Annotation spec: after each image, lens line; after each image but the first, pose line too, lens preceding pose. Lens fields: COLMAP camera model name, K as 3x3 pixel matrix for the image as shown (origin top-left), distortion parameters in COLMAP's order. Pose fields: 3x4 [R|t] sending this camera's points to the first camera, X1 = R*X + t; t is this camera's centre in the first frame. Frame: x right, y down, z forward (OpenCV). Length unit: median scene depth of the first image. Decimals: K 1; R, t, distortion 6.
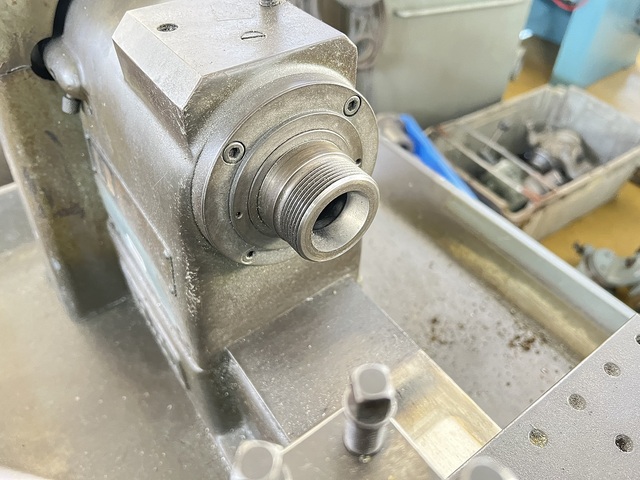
lens RADIAL K [[496.2, 0, 320.0], [0, 496.2, 240.0], [0, 0, 1]] dist [-0.013250, -0.007491]
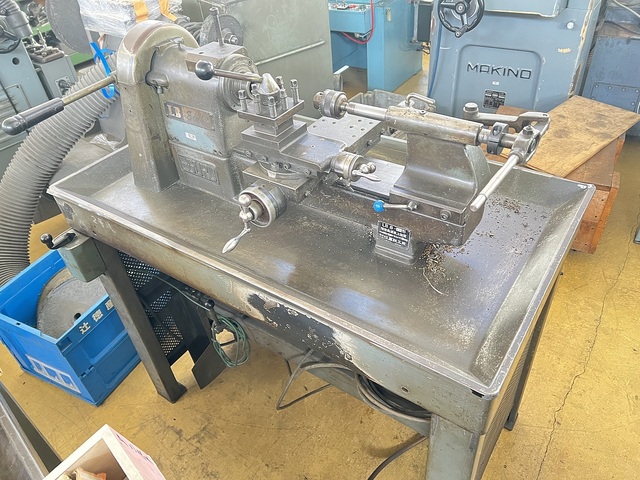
lens RADIAL K [[488.2, 0, 325.0], [0, 488.2, 244.6], [0, 0, 1]] dist [0.049957, -0.062275]
pose [[0.939364, -0.272734, 0.207874, -0.308085], [0.294786, 0.951939, -0.083151, 0.858793], [-0.175205, 0.139388, 0.974615, -1.465371]]
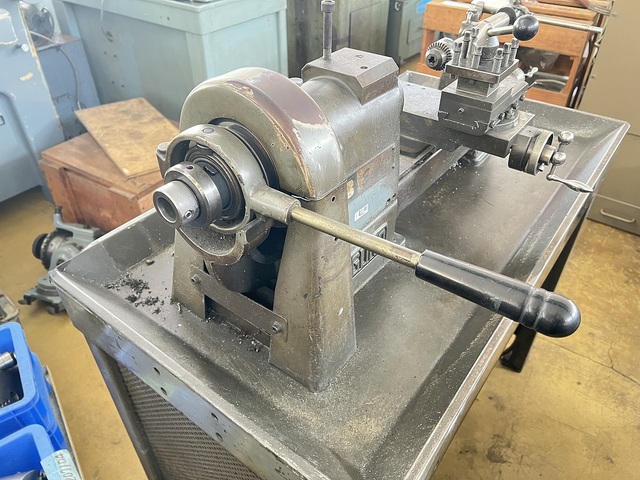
lens RADIAL K [[487.7, 0, 325.0], [0, 487.7, 238.6], [0, 0, 1]] dist [0.046840, -0.062163]
pose [[-0.299097, -0.597363, 0.744109, -1.327213], [0.669260, 0.424521, 0.609813, -0.863953], [-0.680170, 0.680396, 0.272818, 0.513094]]
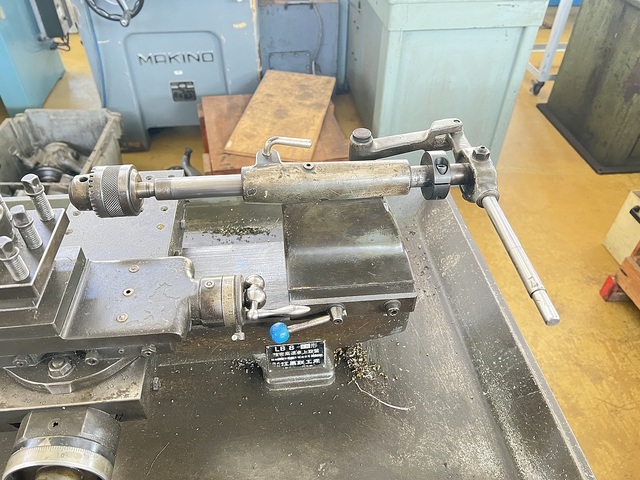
lens RADIAL K [[487.7, 0, 325.0], [0, 487.7, 238.6], [0, 0, 1]] dist [0.046840, -0.062163]
pose [[0.492247, -0.582902, 0.646466, -0.213669], [0.609316, 0.761121, 0.222324, 0.312717], [-0.621632, 0.284464, 0.729831, -0.648704]]
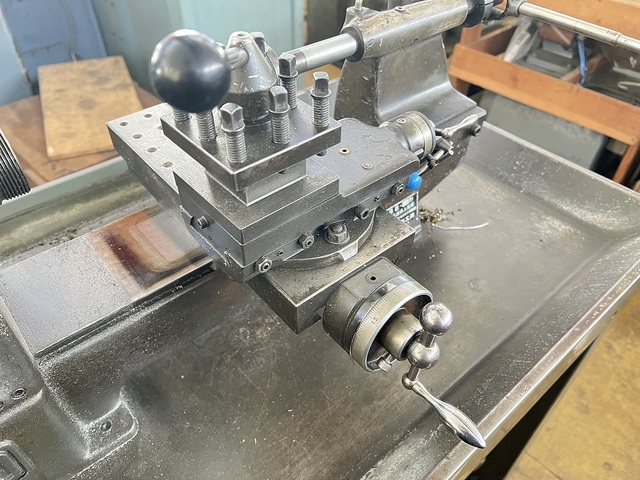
lens RADIAL K [[487.7, 0, 325.0], [0, 487.7, 238.6], [0, 0, 1]] dist [0.046840, -0.062163]
pose [[-0.085990, -0.684611, 0.723819, -0.576848], [0.696905, 0.477858, 0.534766, -0.024752], [-0.711989, 0.550418, 0.436018, -0.049492]]
